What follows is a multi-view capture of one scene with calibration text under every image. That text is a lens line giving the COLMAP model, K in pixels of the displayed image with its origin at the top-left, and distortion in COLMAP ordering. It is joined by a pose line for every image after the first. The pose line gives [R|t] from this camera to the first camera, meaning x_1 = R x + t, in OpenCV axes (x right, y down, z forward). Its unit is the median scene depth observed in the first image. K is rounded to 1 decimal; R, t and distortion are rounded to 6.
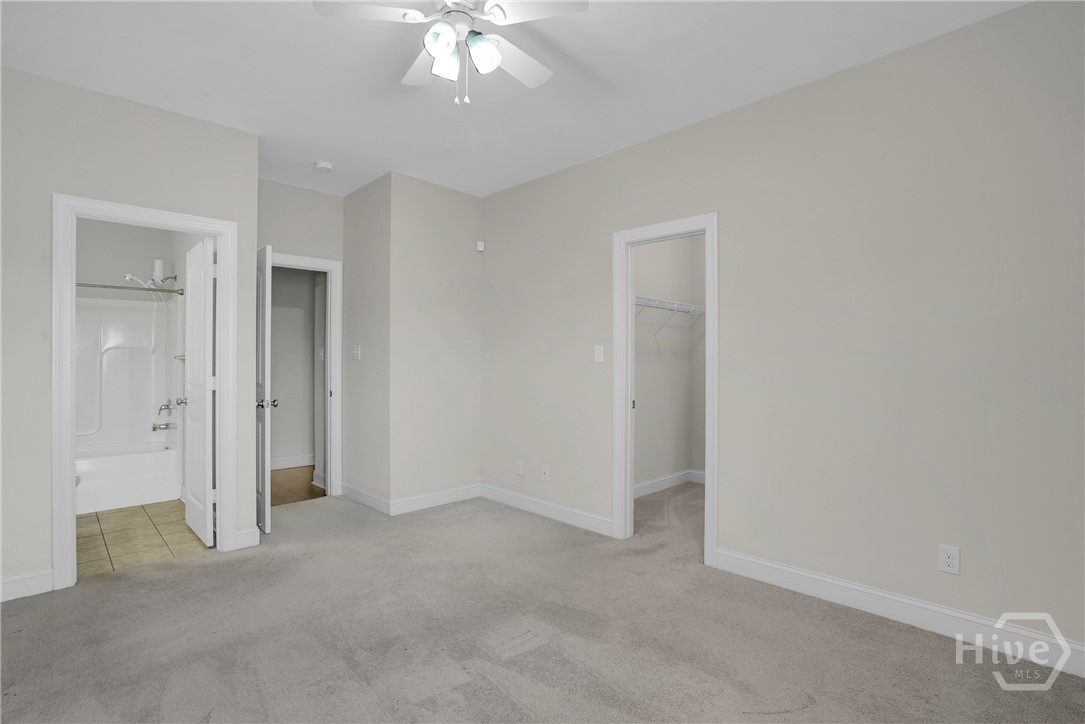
lens RADIAL K [[519.2, 0, 543.6], [0, 519.2, 360.9], [0, 0, 1]] dist [-0.012956, -0.000512]
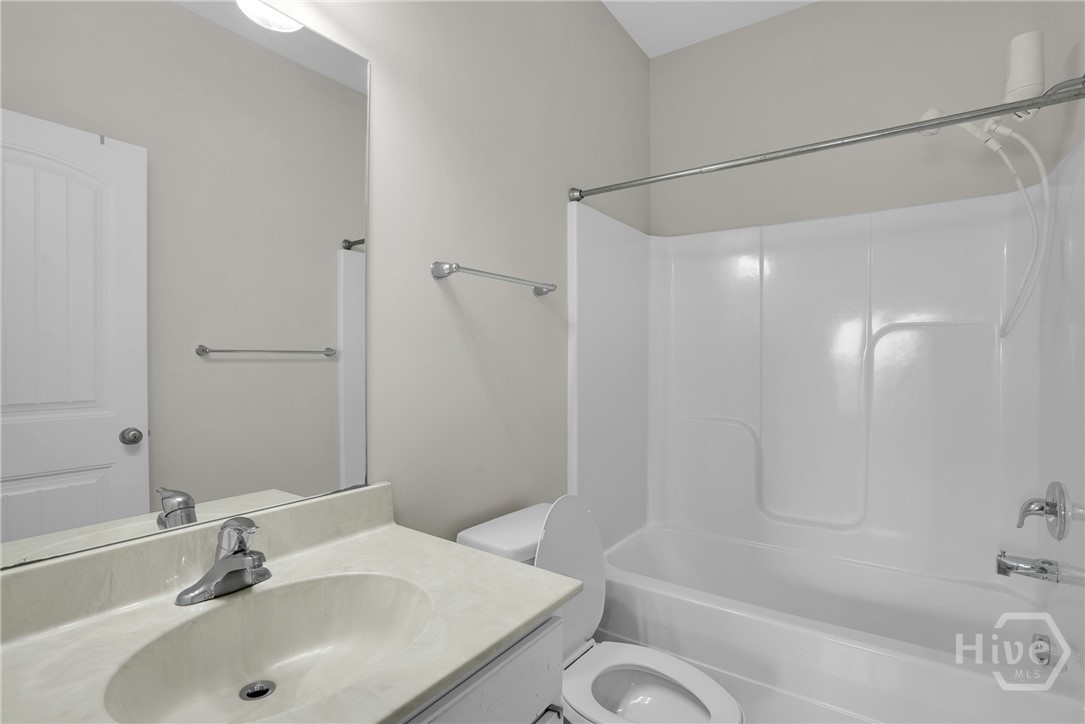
lens RADIAL K [[519.2, 0, 543.6], [0, 519.2, 362.2], [0, 0, 1]] dist [-0.012956, -0.000512]
pose [[0.198573, 0.009930, -0.980036, -0.493196], [-0.008578, 0.999928, 0.008393, 0.002902], [0.980049, 0.006740, 0.198644, 0.645588]]
